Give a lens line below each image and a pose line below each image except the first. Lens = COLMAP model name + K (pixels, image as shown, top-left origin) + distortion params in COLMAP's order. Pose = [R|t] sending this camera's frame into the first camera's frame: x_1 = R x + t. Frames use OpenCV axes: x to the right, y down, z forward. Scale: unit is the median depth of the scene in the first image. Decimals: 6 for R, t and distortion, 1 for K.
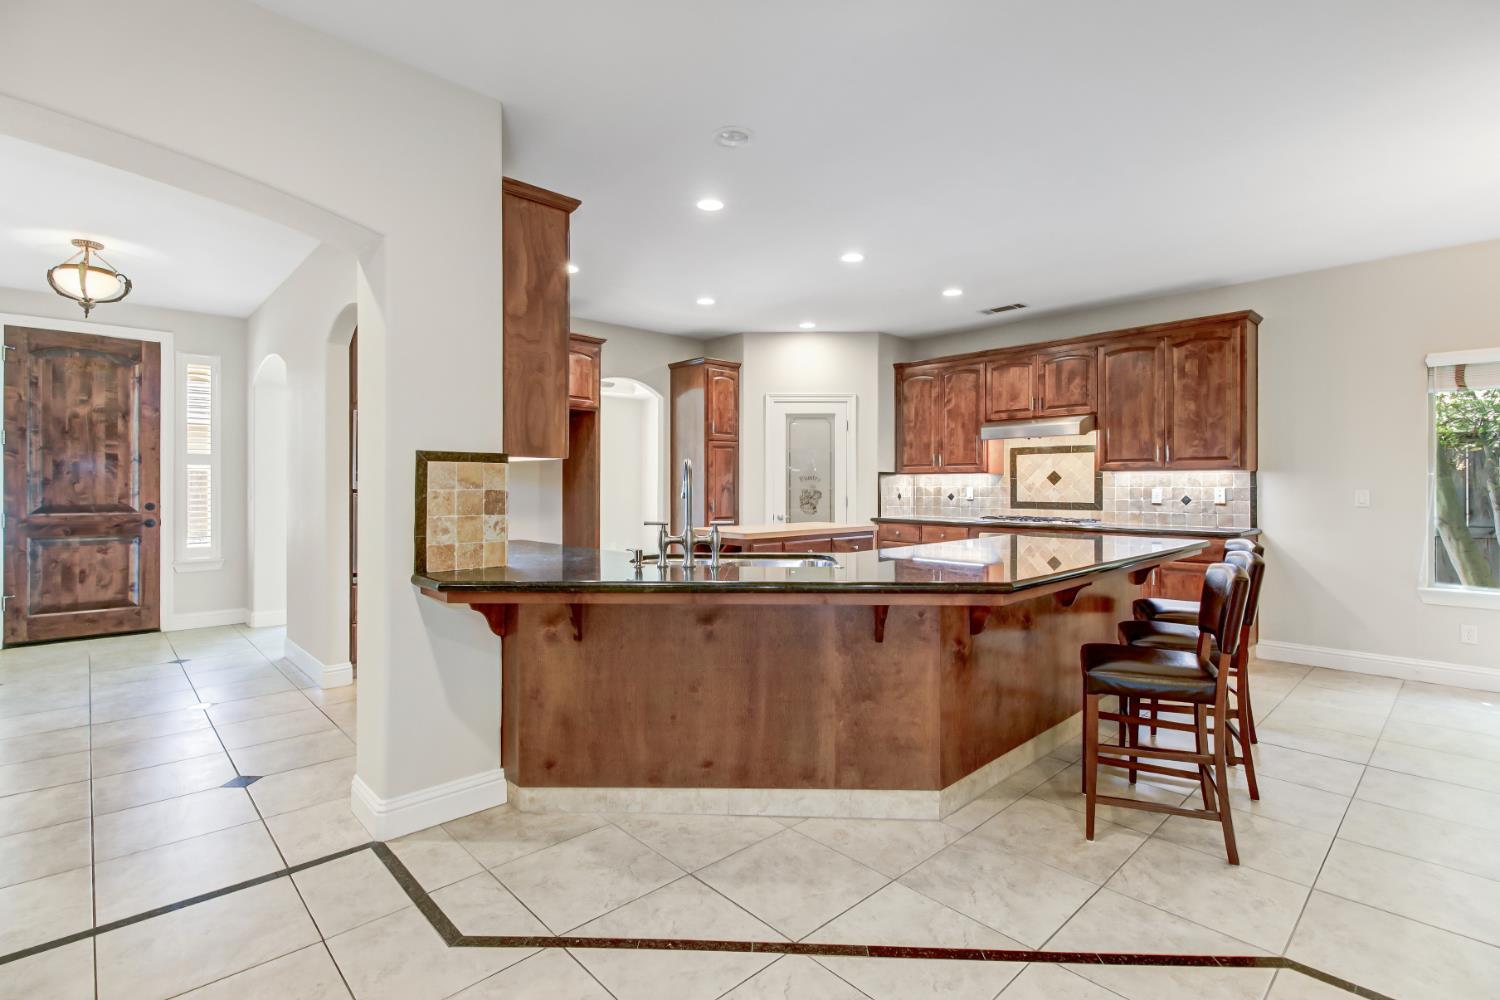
lens RADIAL K [[696.8, 0, 755.3], [0, 696.8, 486.4], [0, 0, 1]] dist [0.021425, -0.014657]
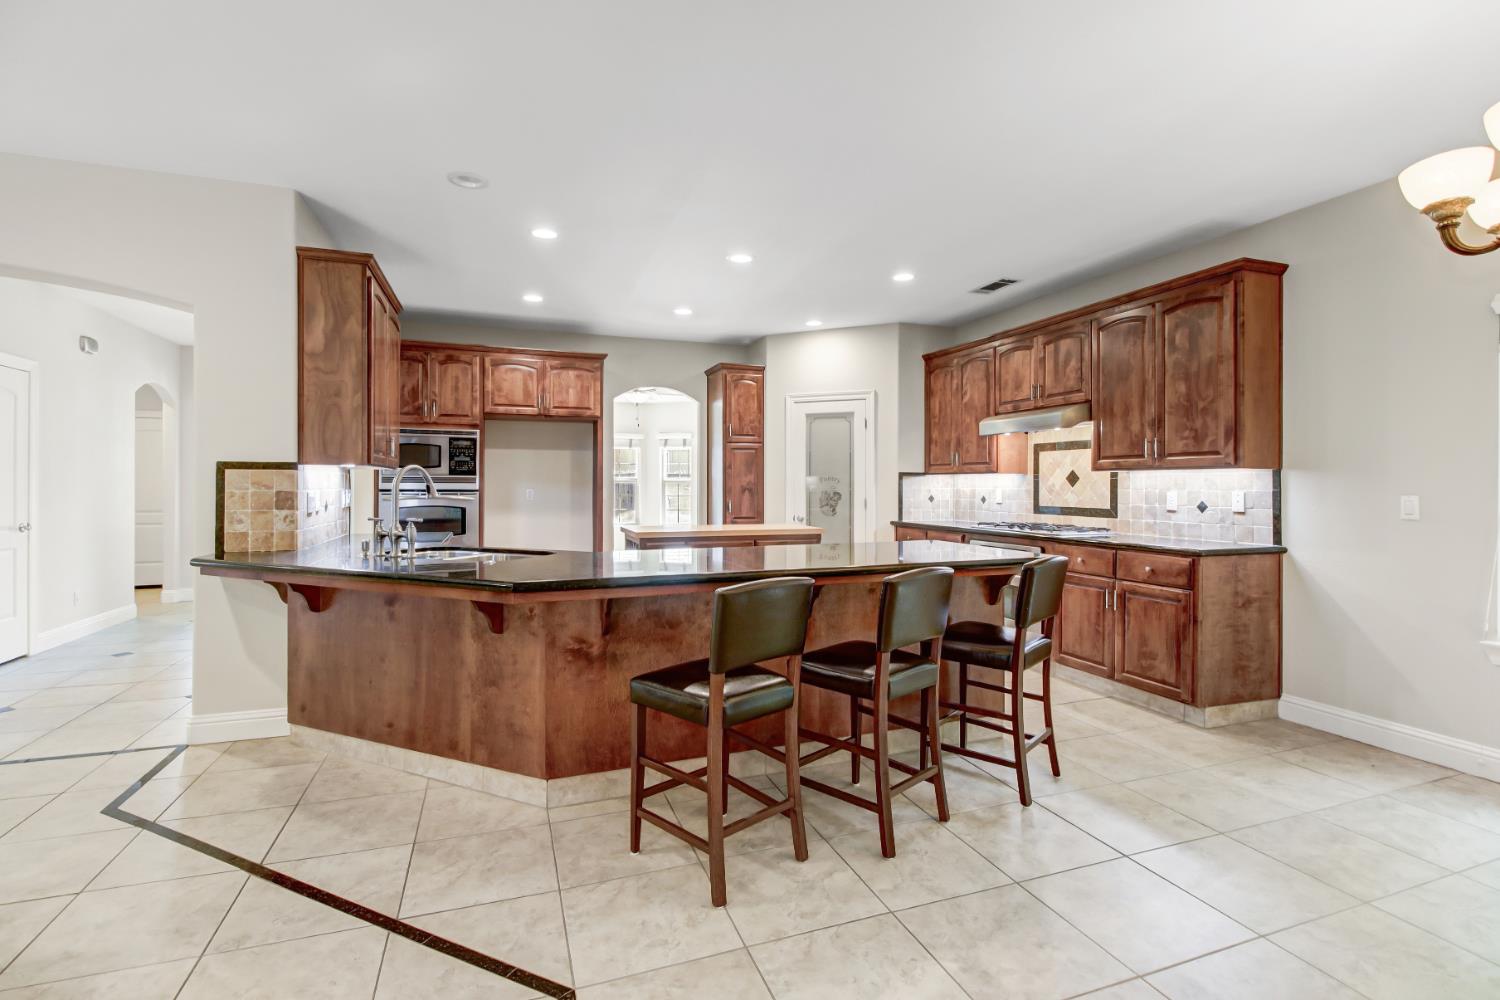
lens RADIAL K [[696.8, 0, 755.3], [0, 696.8, 486.4], [0, 0, 1]] dist [0.021425, -0.014657]
pose [[0.917018, 0.002379, -0.398838, 0.472878], [-0.002057, 0.999997, 0.001235, -0.003186], [0.398840, -0.000312, 0.917020, 0.080674]]
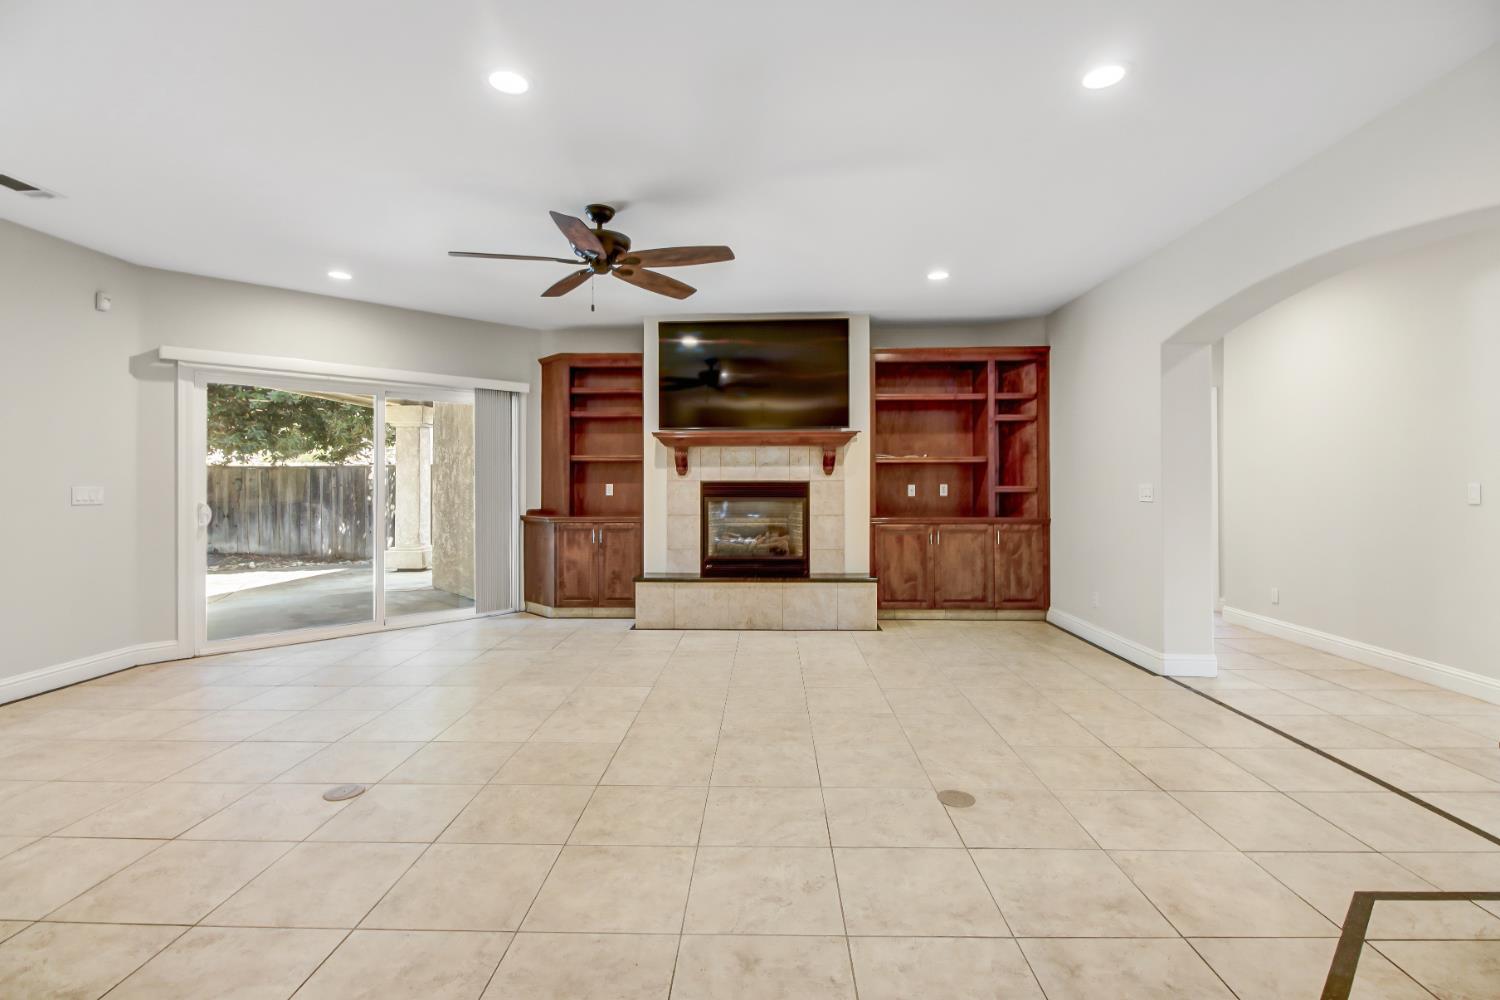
lens RADIAL K [[698.7, 0, 752.3], [0, 698.7, 477.1], [0, 0, 1]] dist [0.007466, -0.000458]
pose [[-0.708145, -0.002904, -0.706061, 0.366595], [0.001898, 0.999980, -0.006016, -0.001120], [0.706064, -0.005600, -0.708126, 0.392237]]
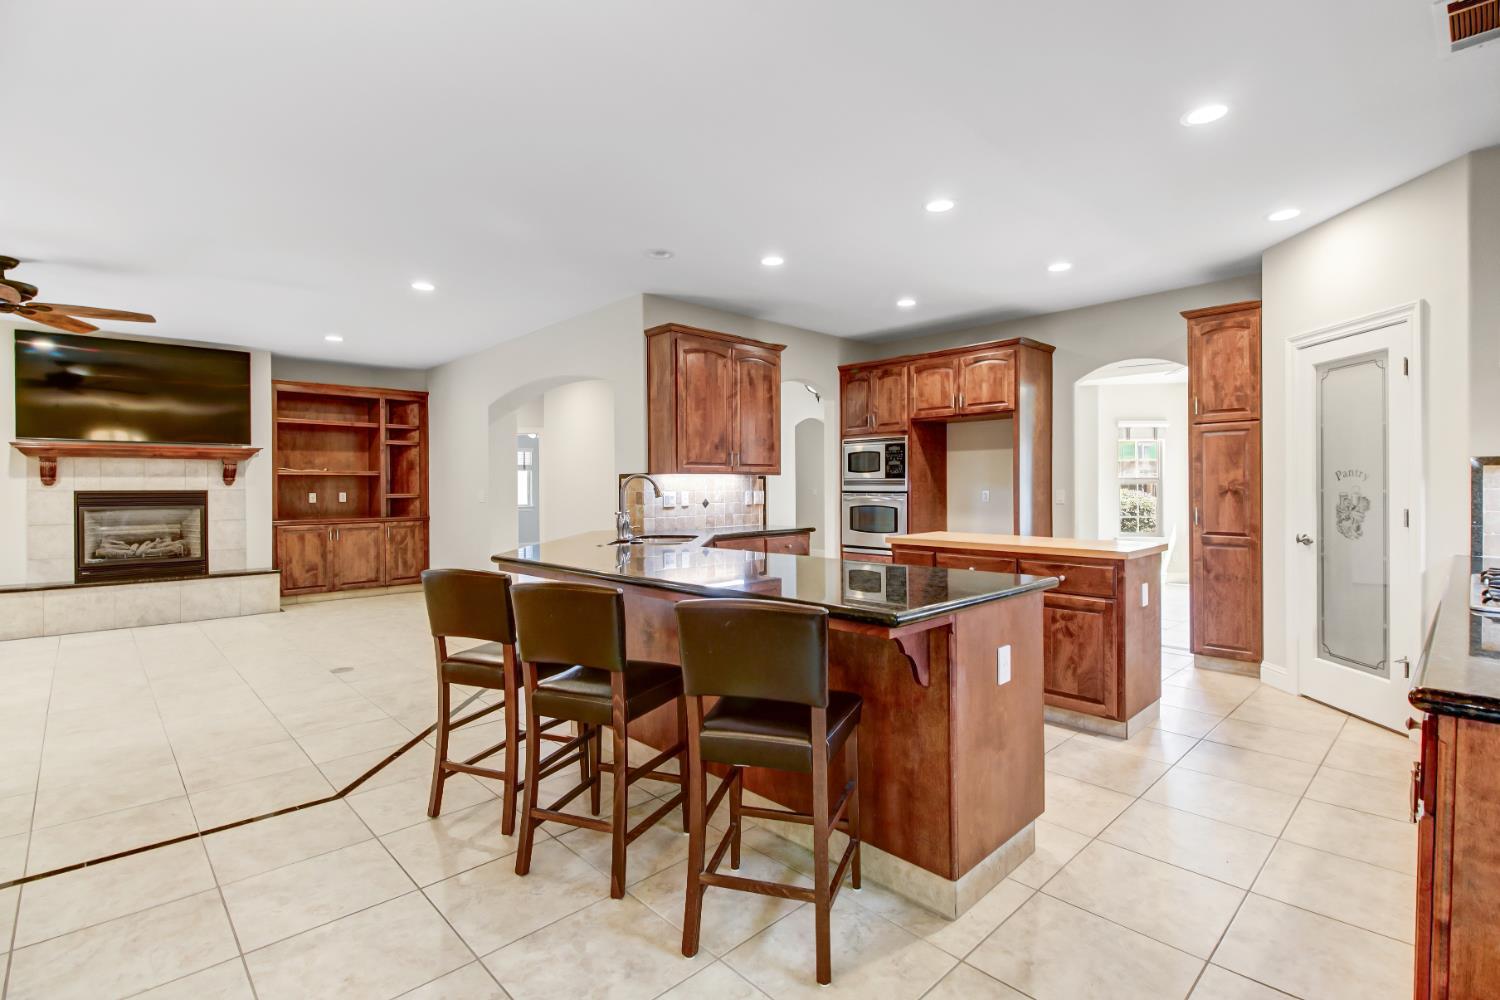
lens RADIAL K [[692.8, 0, 760.1], [0, 692.8, 493.2], [0, 0, 1]] dist [0.019977, -0.013898]
pose [[0.006671, 0.007865, -0.999947, 0.800809], [0.003571, 0.999963, 0.007889, -0.002924], [0.999971, -0.003624, 0.006642, 0.669131]]
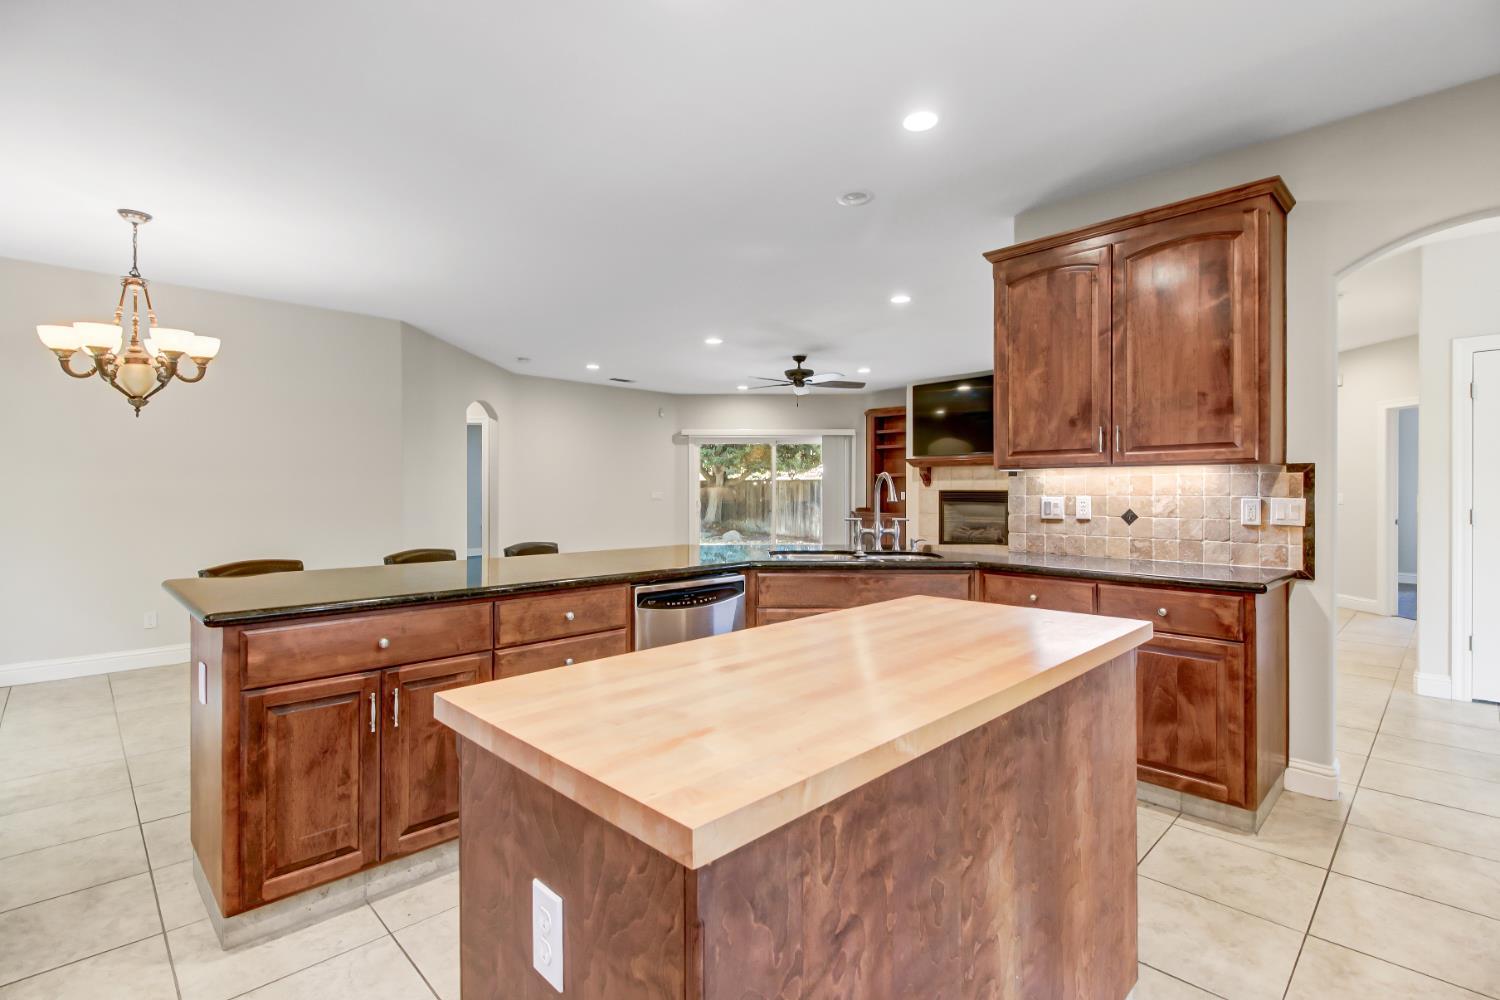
lens RADIAL K [[692.8, 0, 760.1], [0, 692.8, 493.2], [0, 0, 1]] dist [0.019977, -0.013898]
pose [[-0.999742, -0.000399, -0.022716, 0.087359], [-0.000526, 0.999984, 0.005559, -0.003753], [0.022713, 0.005569, -0.999727, 1.208122]]
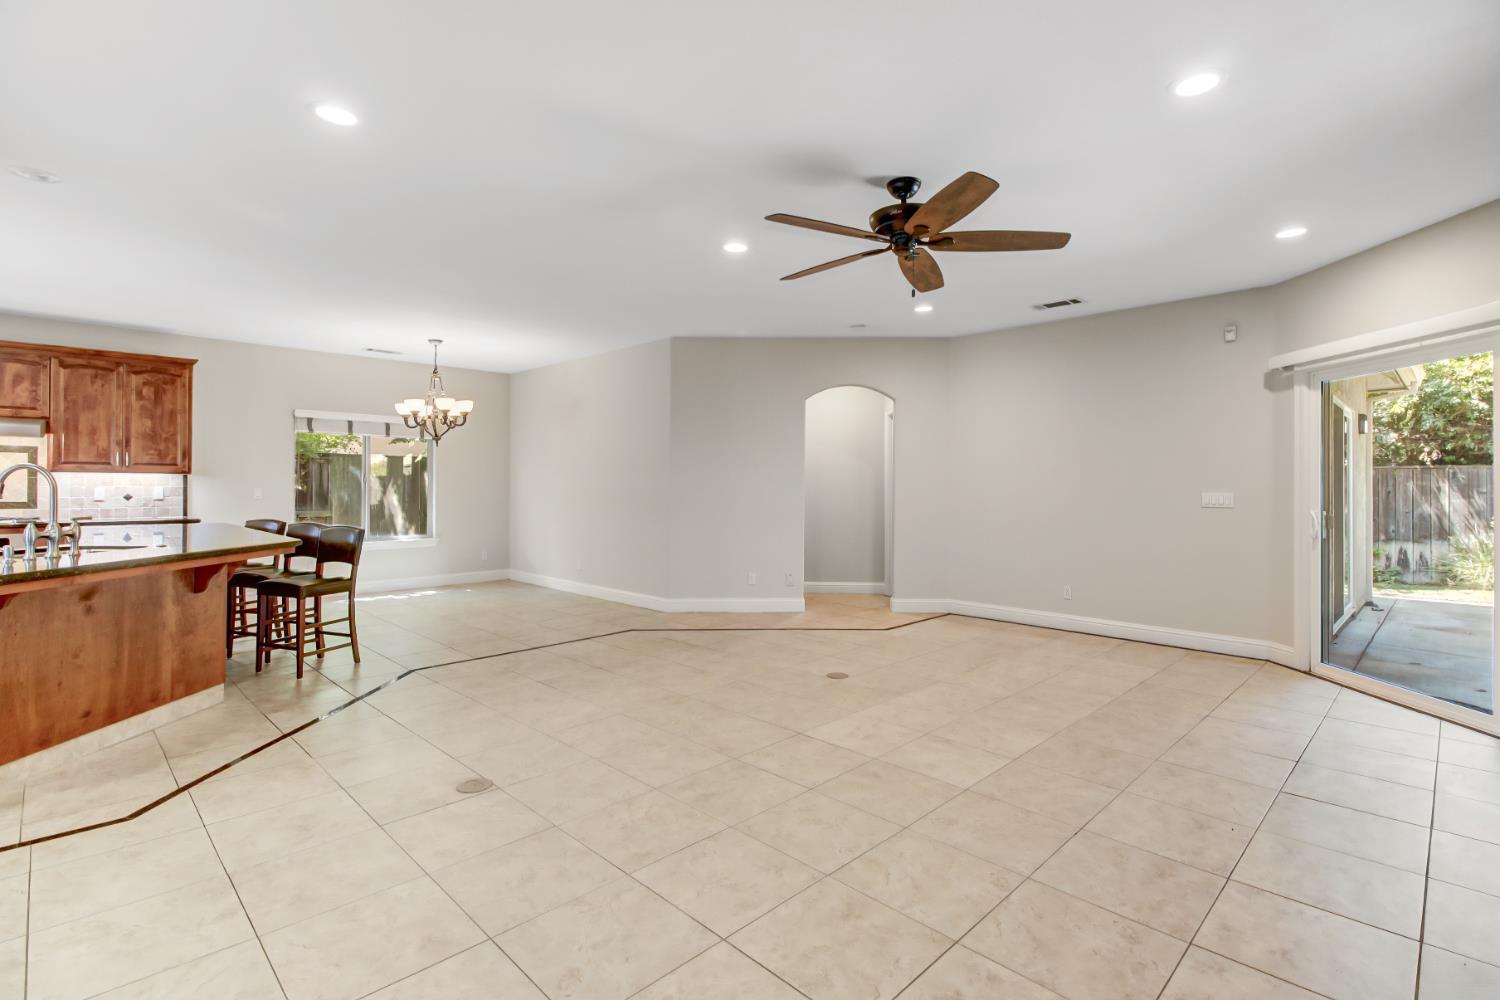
lens RADIAL K [[701.2, 0, 753.9], [0, 701.2, 481.5], [0, 0, 1]] dist [0.020862, -0.015386]
pose [[-0.024011, 0.005034, 0.999699, -0.656585], [-0.003061, 0.999982, -0.005108, -0.004545], [-0.999707, -0.003183, -0.023995, -0.069773]]
